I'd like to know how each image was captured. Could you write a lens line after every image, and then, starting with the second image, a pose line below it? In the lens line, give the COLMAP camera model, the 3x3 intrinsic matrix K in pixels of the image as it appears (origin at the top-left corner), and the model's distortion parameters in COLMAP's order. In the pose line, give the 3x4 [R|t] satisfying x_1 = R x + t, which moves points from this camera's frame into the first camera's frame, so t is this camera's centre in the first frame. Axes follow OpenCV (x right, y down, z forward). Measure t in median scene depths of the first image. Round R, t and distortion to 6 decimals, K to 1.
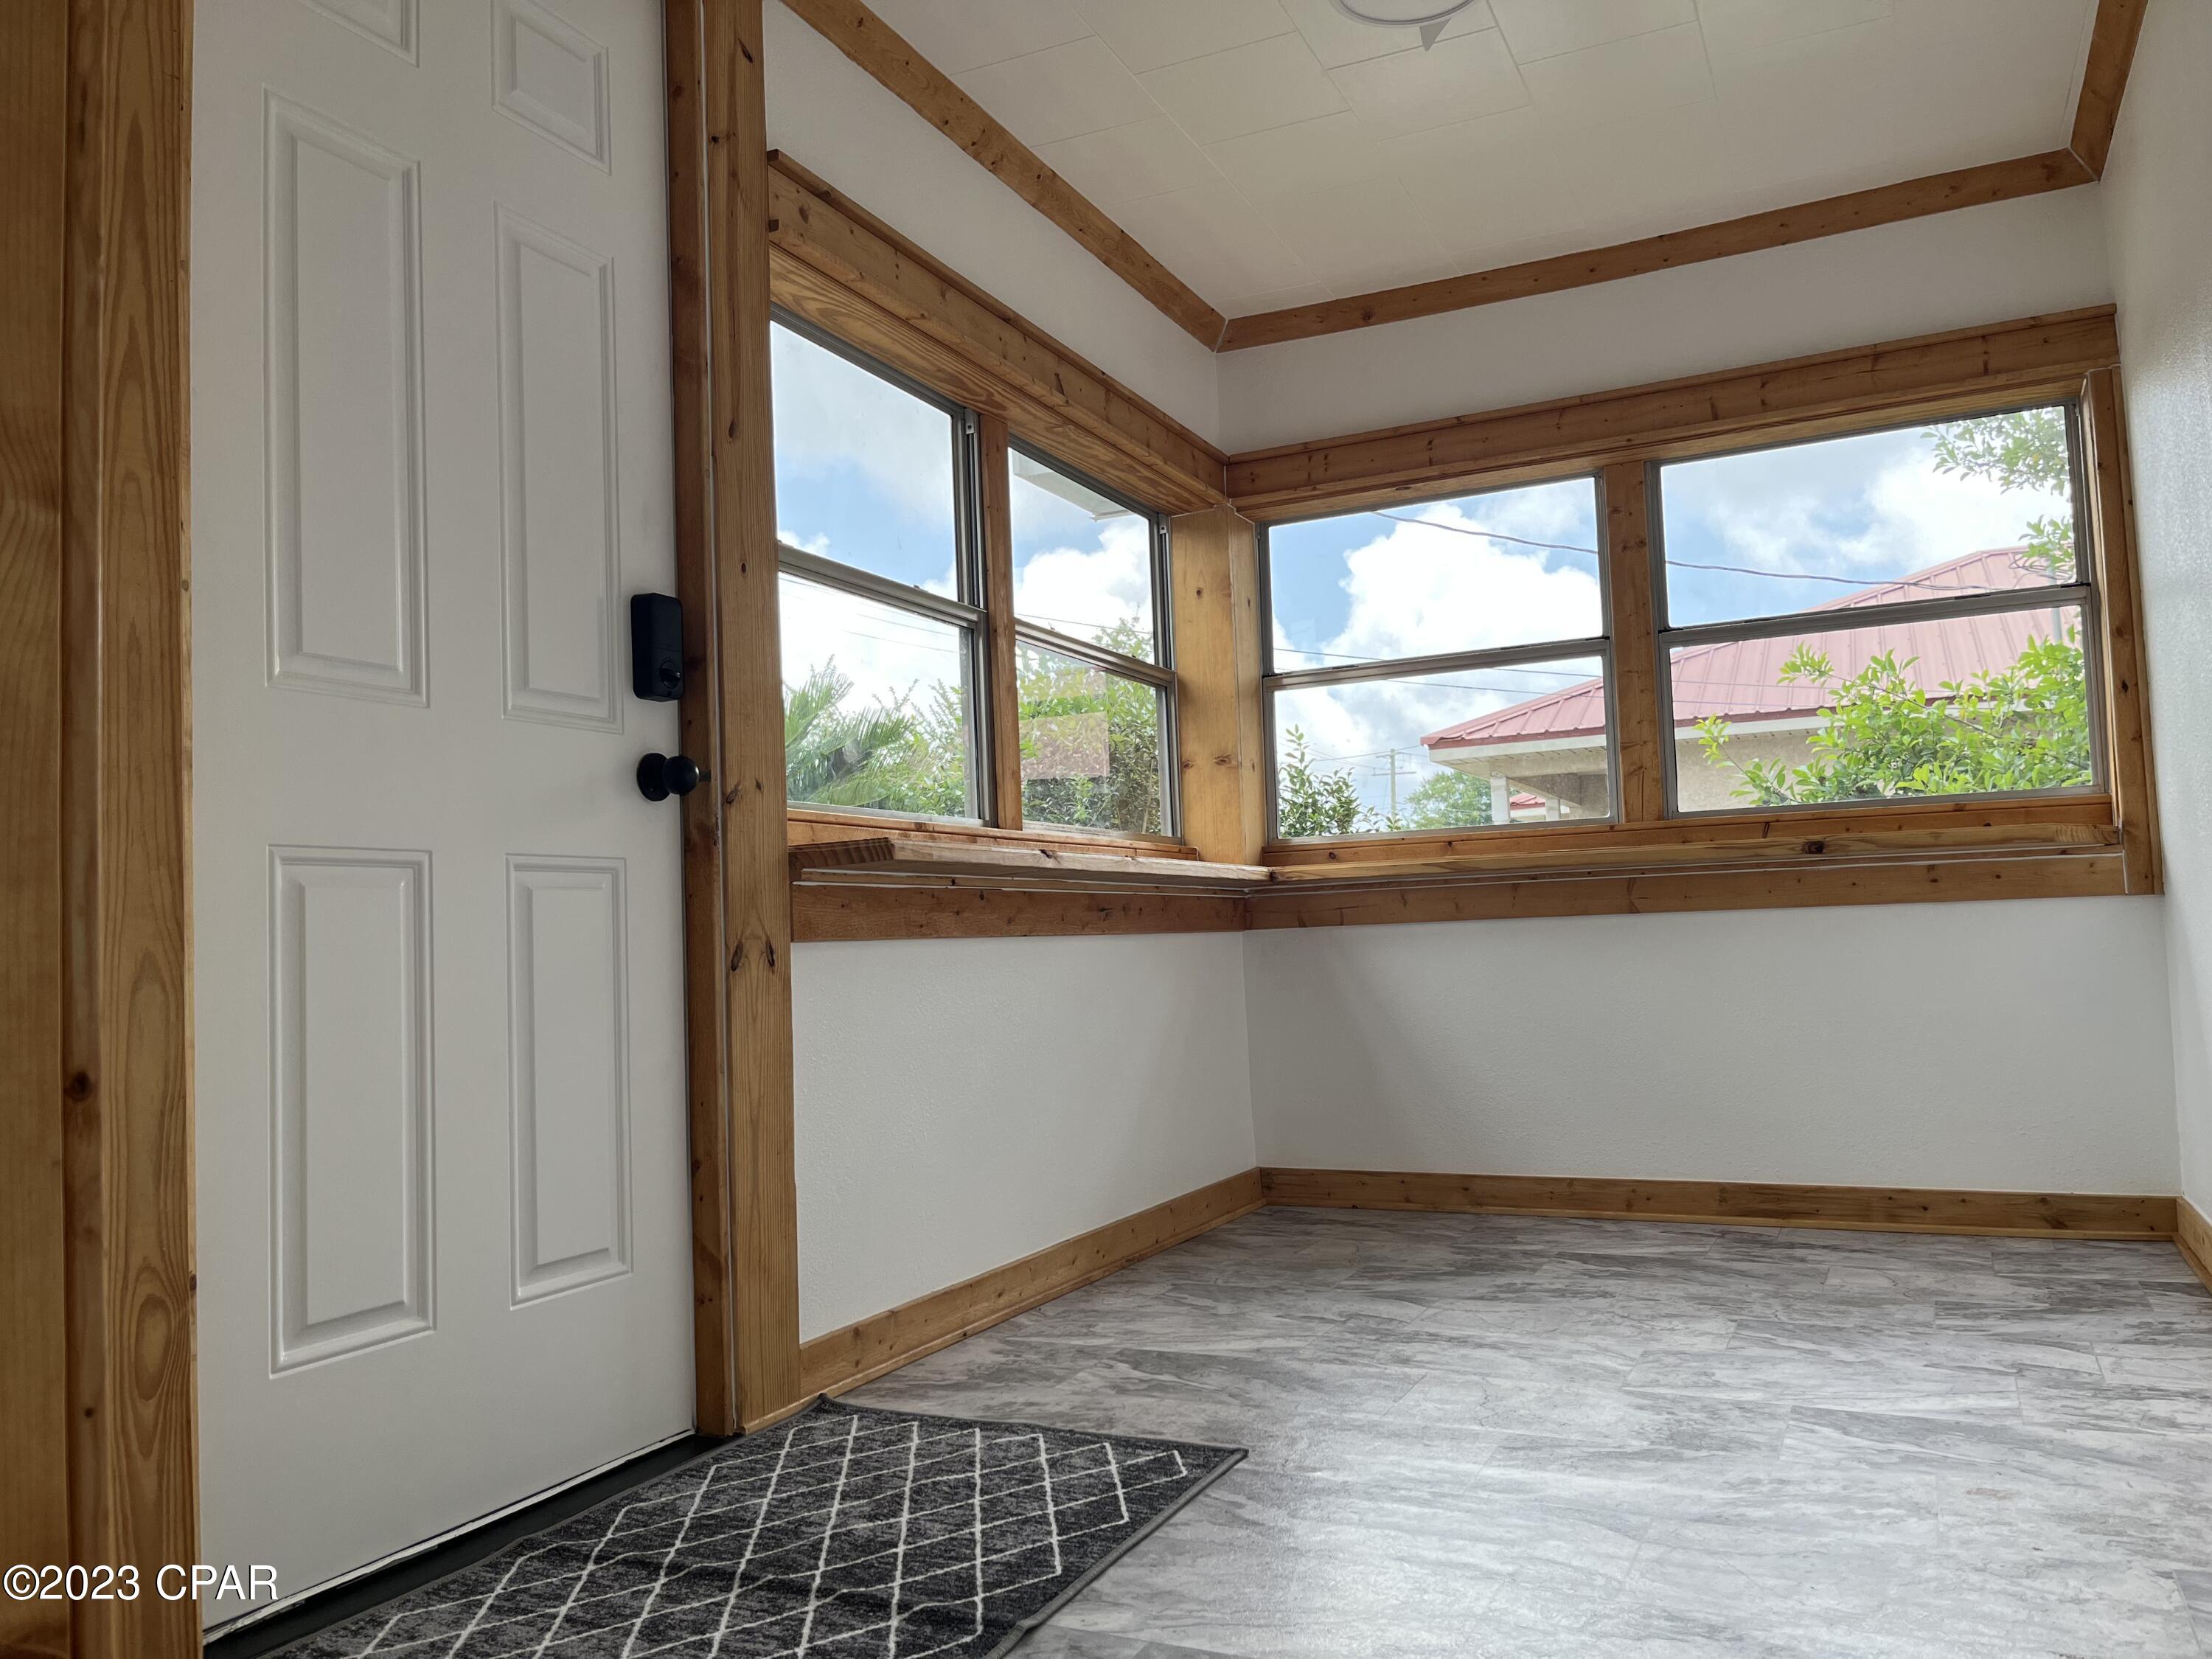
lens RADIAL K [[1672.9, 0, 1110.0], [0, 1672.9, 829.0], [0, 0, 1]] dist [0.054718, -0.066399]
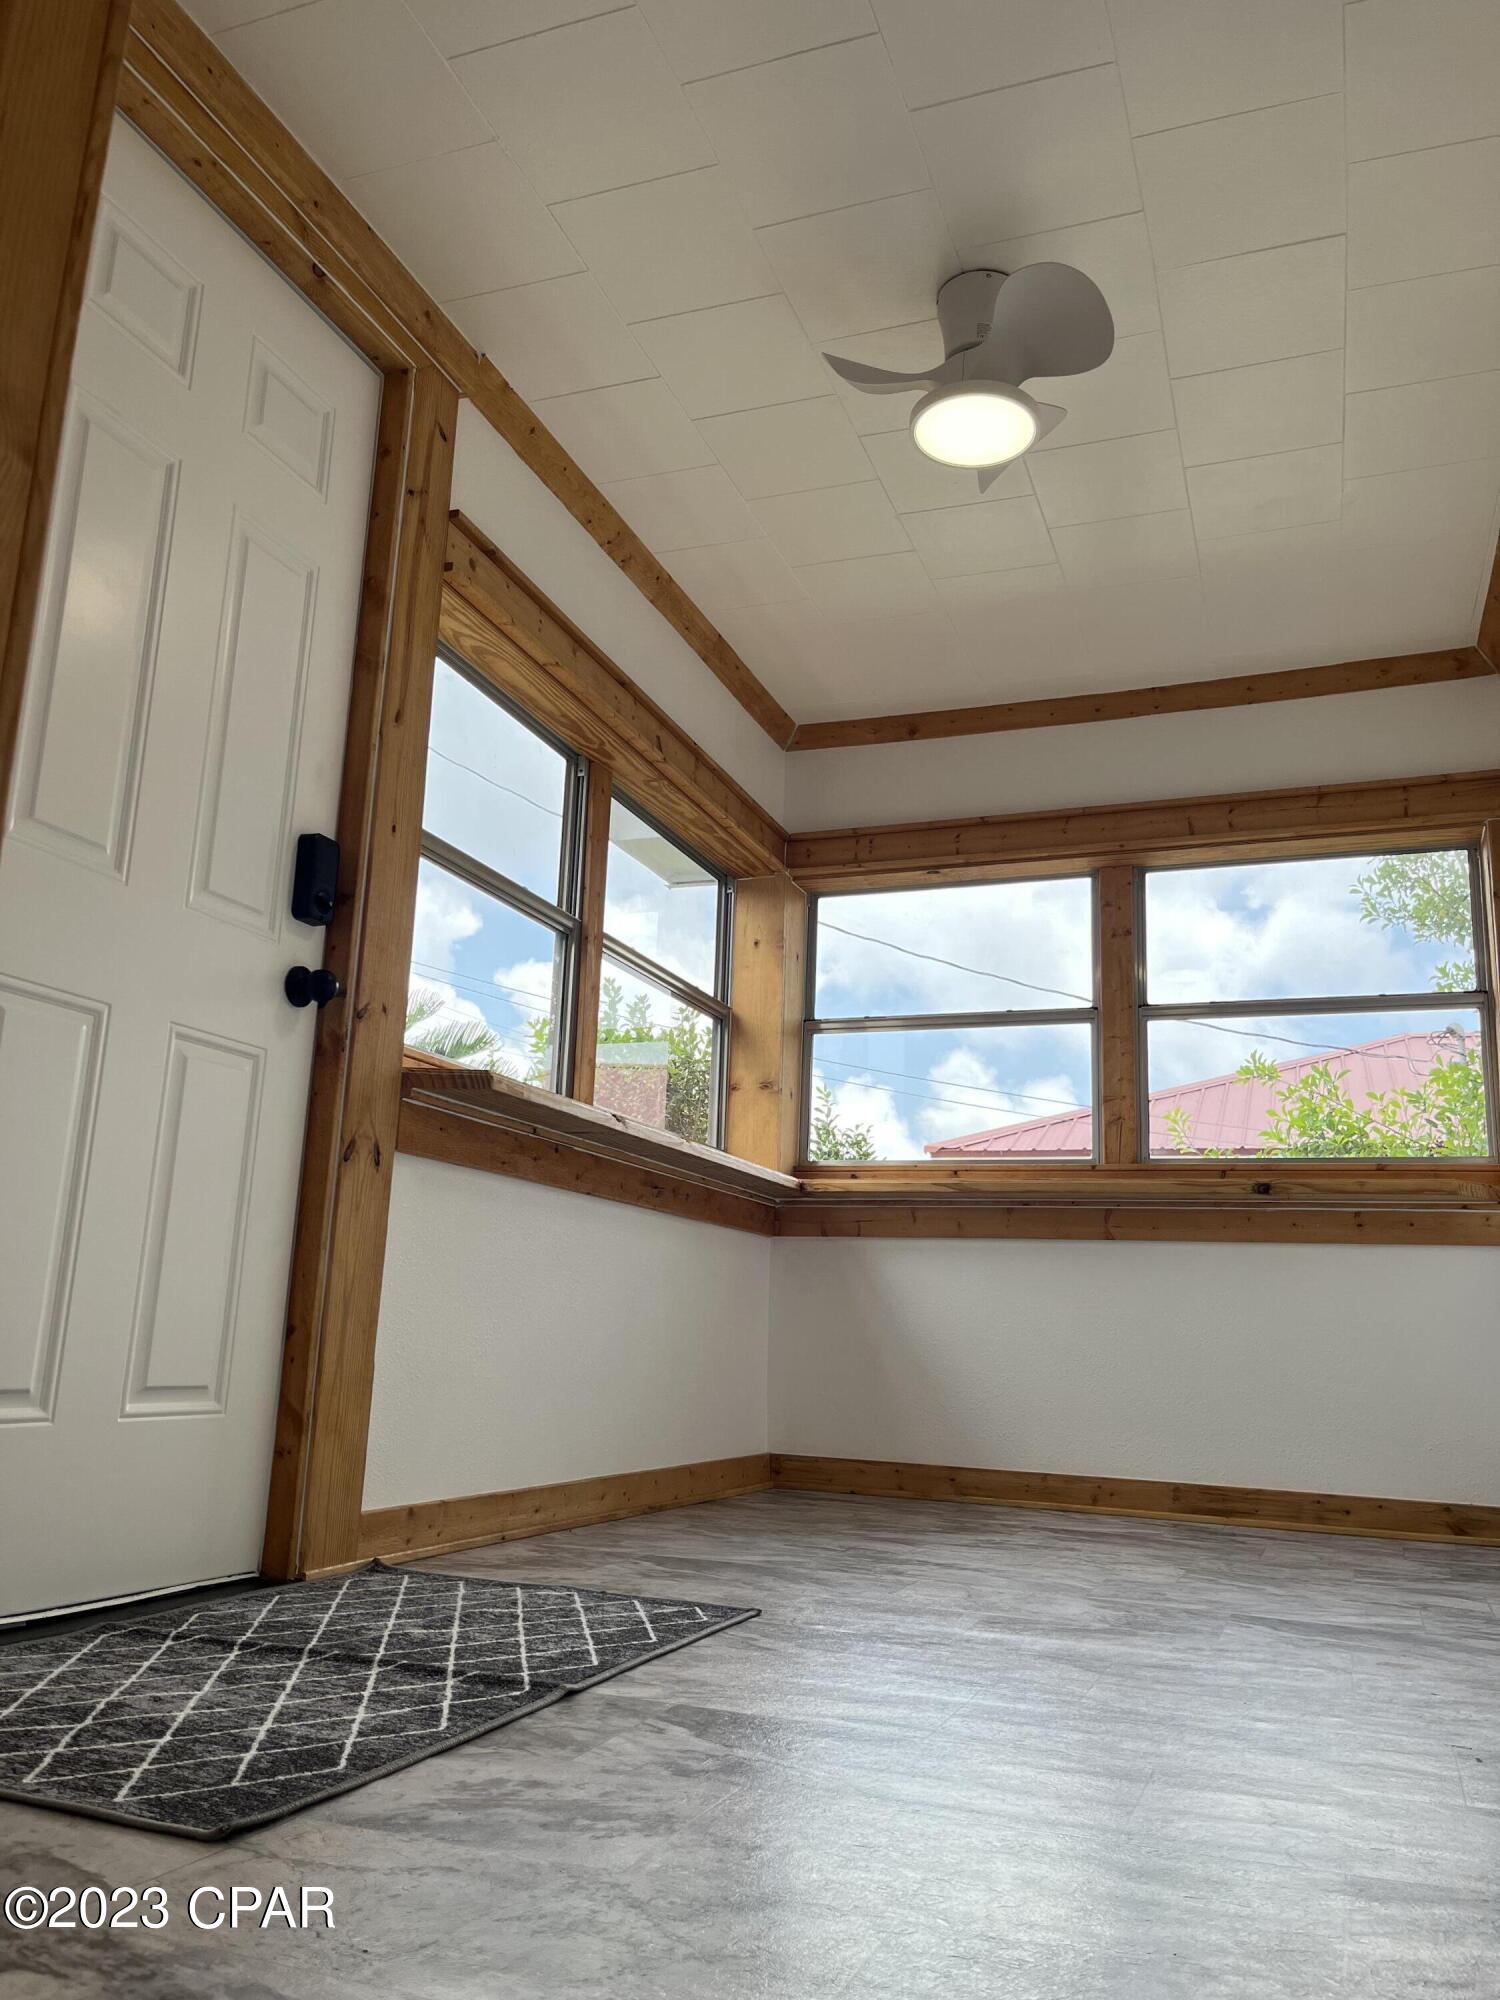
lens RADIAL K [[1512.6, 0, 750.0], [0, 1512.6, 1000.0], [0, 0, 1]] dist [0.054718, -0.066399]
pose [[0.993852, 0.091421, 0.062450, -0.022584], [-0.080418, 0.983777, -0.160362, 0.111890], [-0.076097, 0.154354, 0.985081, -0.057367]]
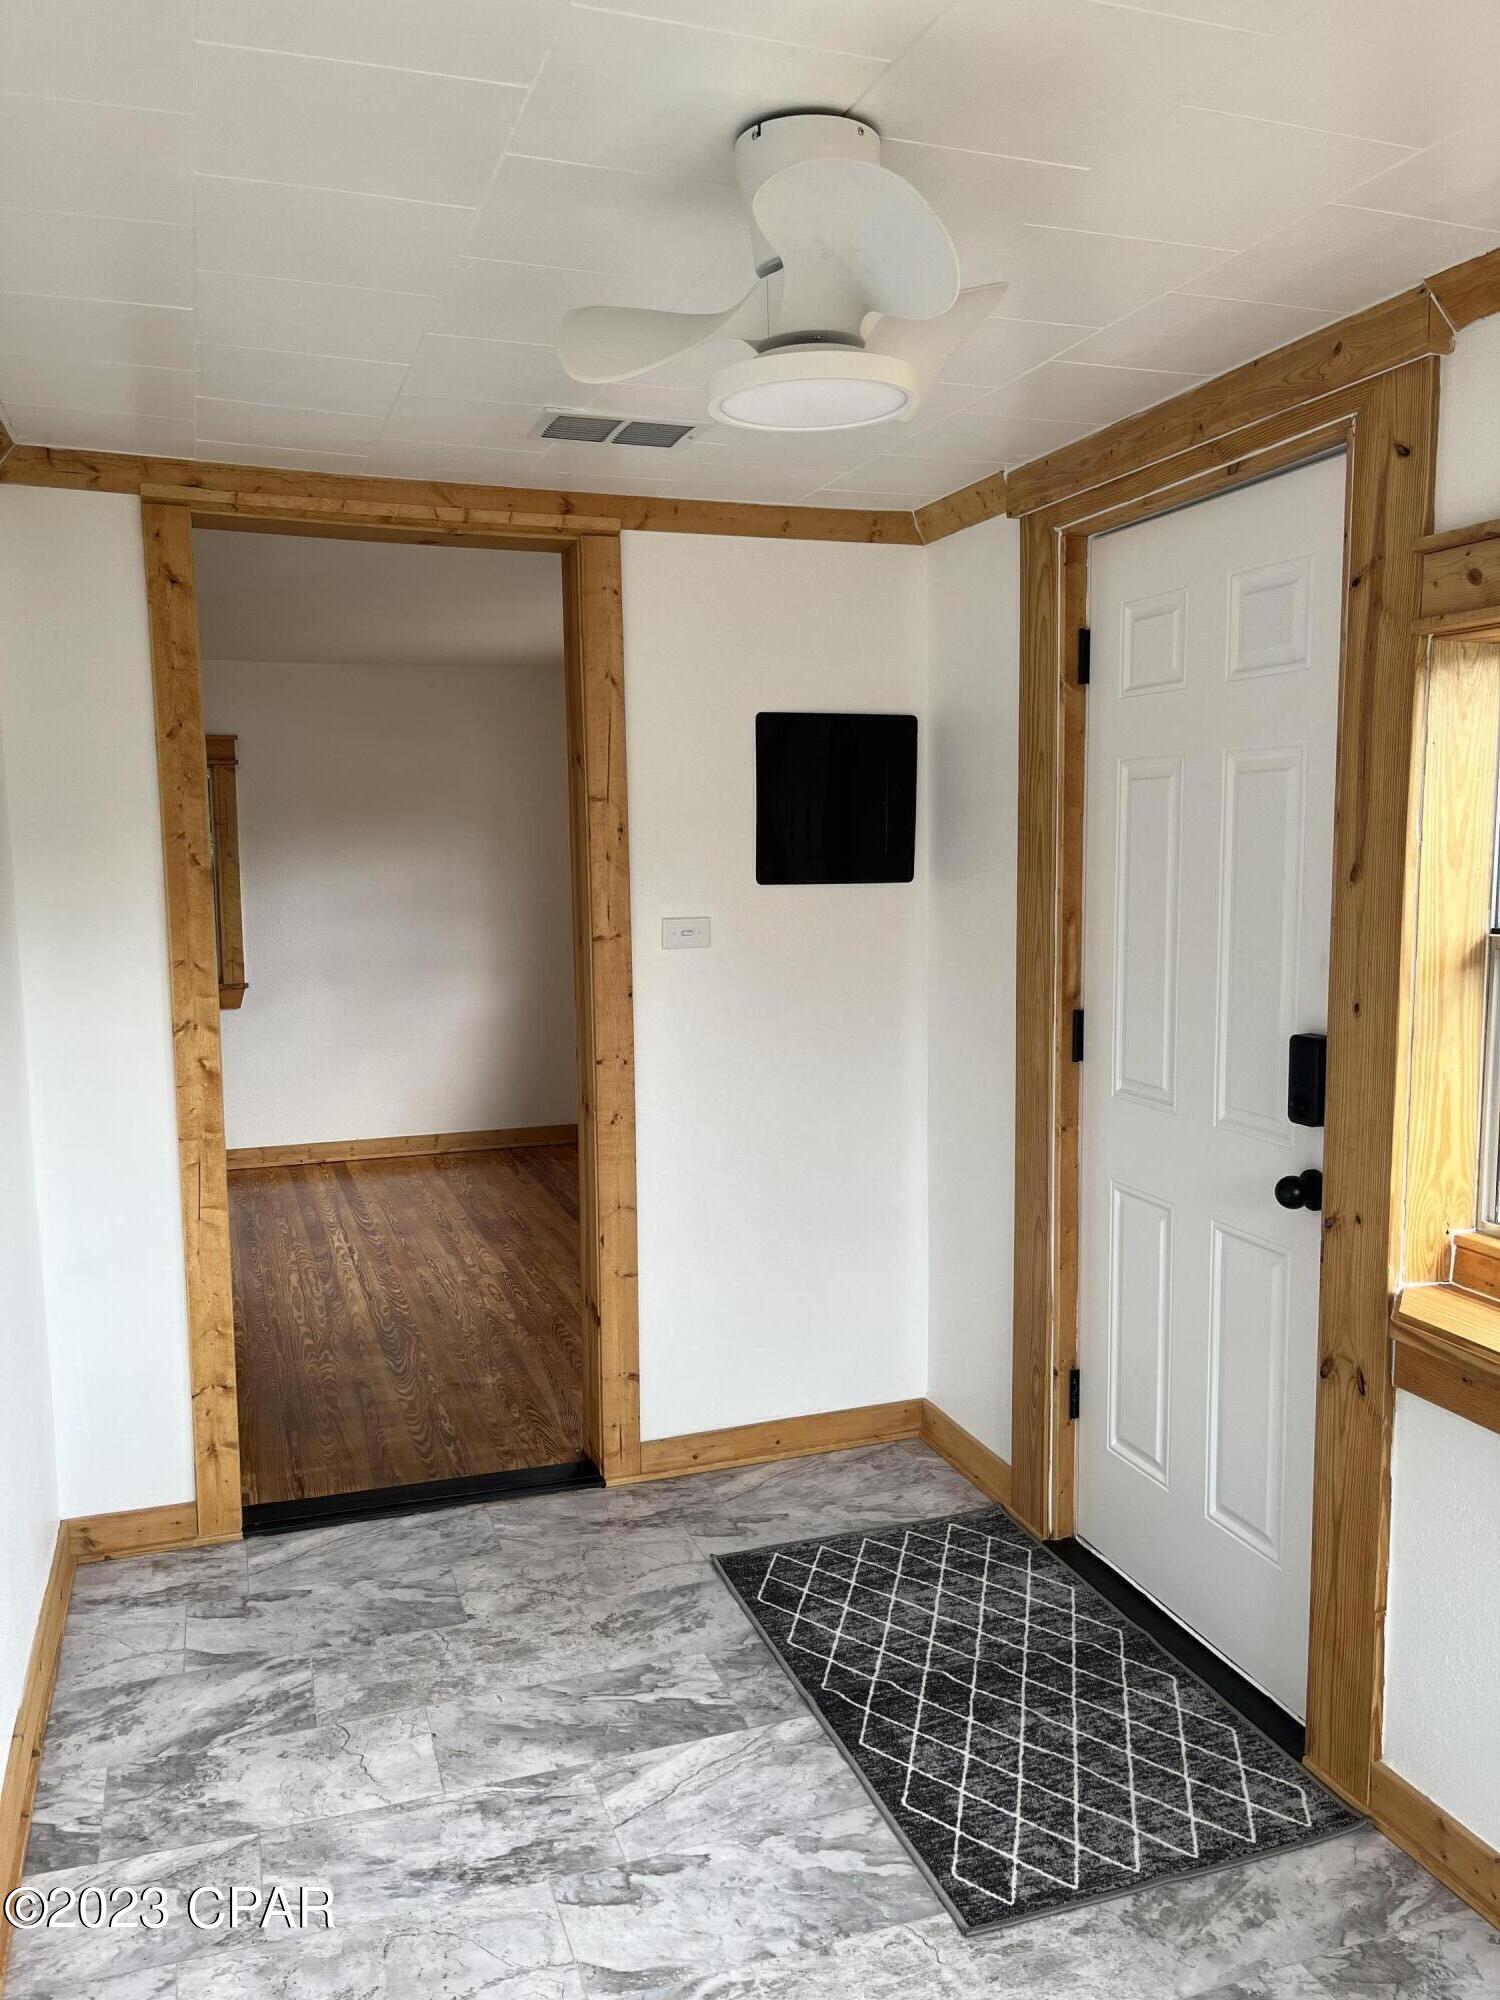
lens RADIAL K [[1511.2, 0, 756.7], [0, 1511.2, 1009.4], [0, 0, 1]] dist [0.061425, -0.083894]
pose [[-0.705498, 0.116503, -0.699071, 0.656440], [0.071922, 0.993073, 0.092916, -0.254696], [0.705054, 0.015273, -0.708990, 1.342120]]
